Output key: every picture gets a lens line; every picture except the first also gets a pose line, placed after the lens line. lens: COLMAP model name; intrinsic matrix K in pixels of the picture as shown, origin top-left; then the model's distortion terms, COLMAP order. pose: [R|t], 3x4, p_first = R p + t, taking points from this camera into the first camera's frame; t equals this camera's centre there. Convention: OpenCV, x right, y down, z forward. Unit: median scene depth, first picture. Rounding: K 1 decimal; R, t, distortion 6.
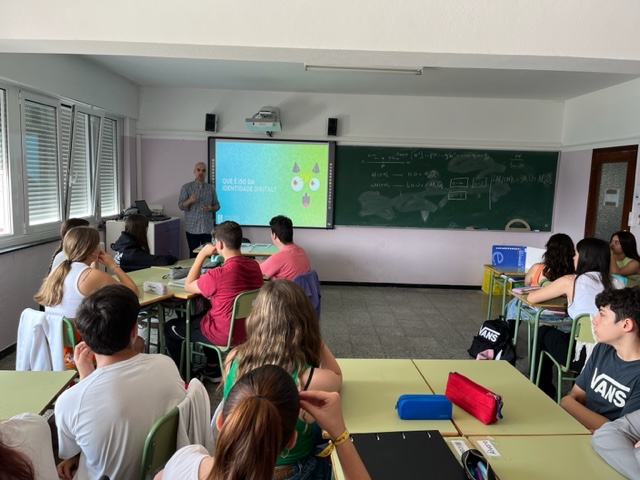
lens RADIAL K [[485.7, 0, 320.4], [0, 485.7, 238.8], [0, 0, 1]] dist [-0.011121, -0.015180]
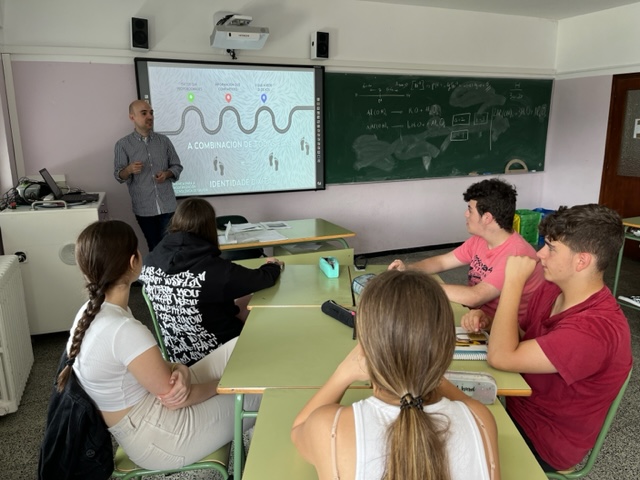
lens RADIAL K [[485.7, 0, 319.7], [0, 485.7, 242.5], [0, 0, 1]] dist [-0.011121, -0.015180]
pose [[0.920120, -0.130131, 0.369386, -0.266302], [0.087885, 0.987736, 0.129053, -0.036817], [-0.381649, -0.086281, 0.920271, 0.317989]]
